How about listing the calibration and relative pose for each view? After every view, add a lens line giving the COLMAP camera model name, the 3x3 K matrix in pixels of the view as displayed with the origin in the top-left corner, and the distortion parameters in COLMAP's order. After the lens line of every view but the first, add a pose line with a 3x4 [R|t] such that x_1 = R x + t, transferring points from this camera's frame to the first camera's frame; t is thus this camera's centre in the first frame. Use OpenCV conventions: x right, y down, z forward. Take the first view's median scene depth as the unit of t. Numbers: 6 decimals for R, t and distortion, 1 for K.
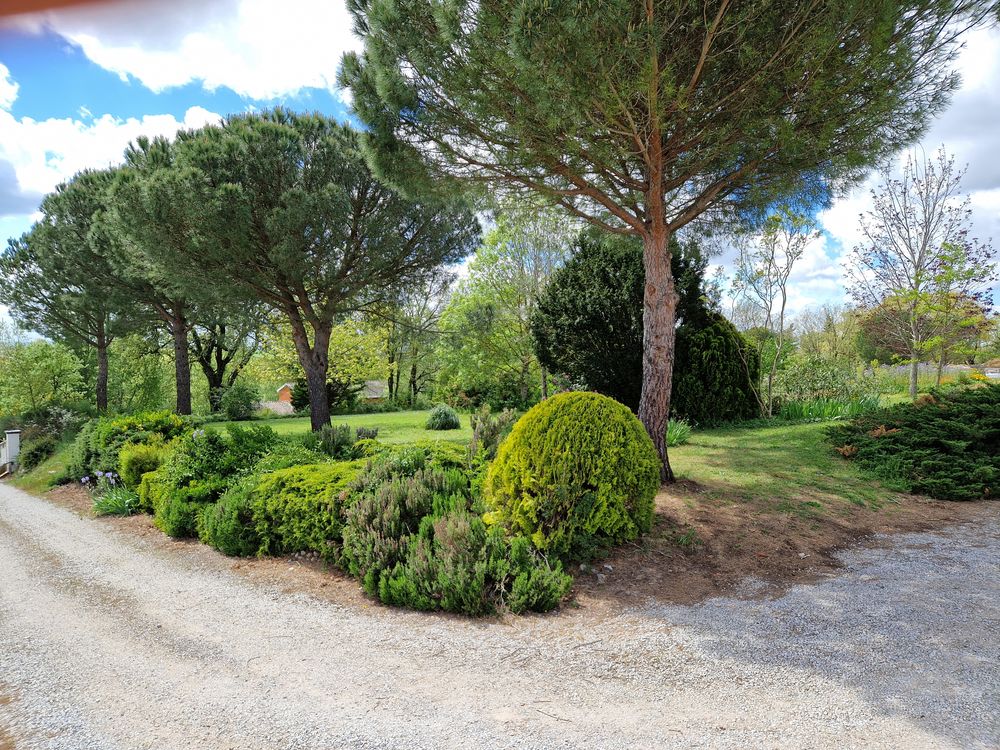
lens RADIAL K [[672.2, 0, 499.3], [0, 672.2, 375.7], [0, 0, 1]] dist [0.019280, -0.036402]
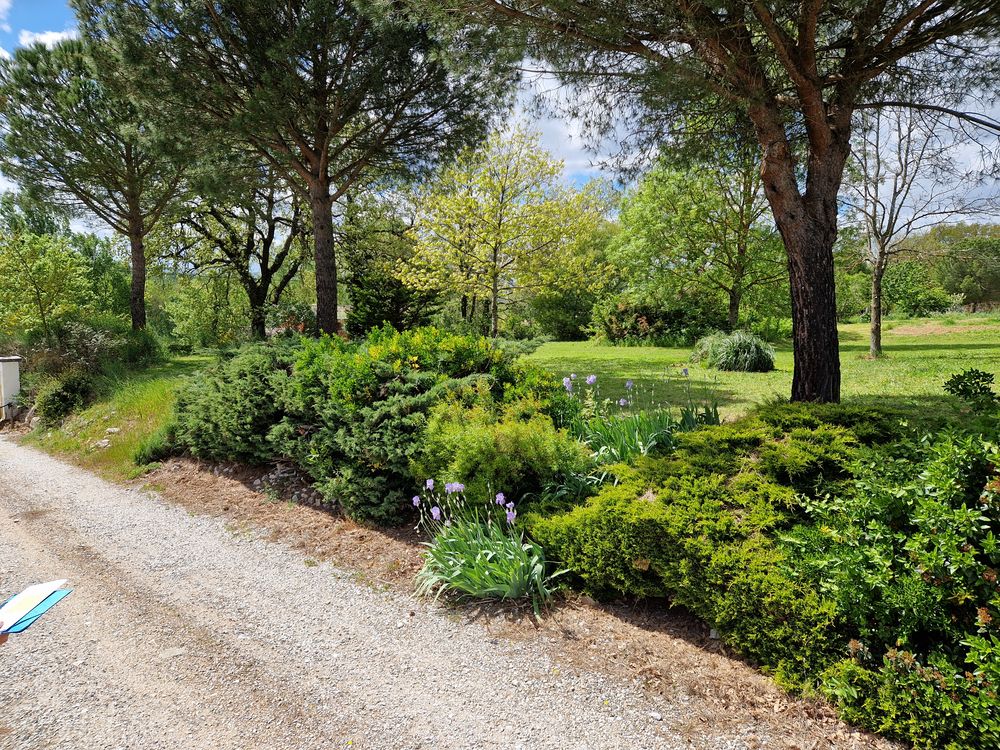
lens RADIAL K [[672.2, 0, 500.2], [0, 672.2, 368.6], [0, 0, 1]] dist [0.019280, -0.036402]
pose [[0.997591, 0.018756, 0.066791, -0.290098], [-0.024734, 0.995650, 0.089825, 0.021592], [-0.064816, -0.091261, 0.993715, 0.312906]]
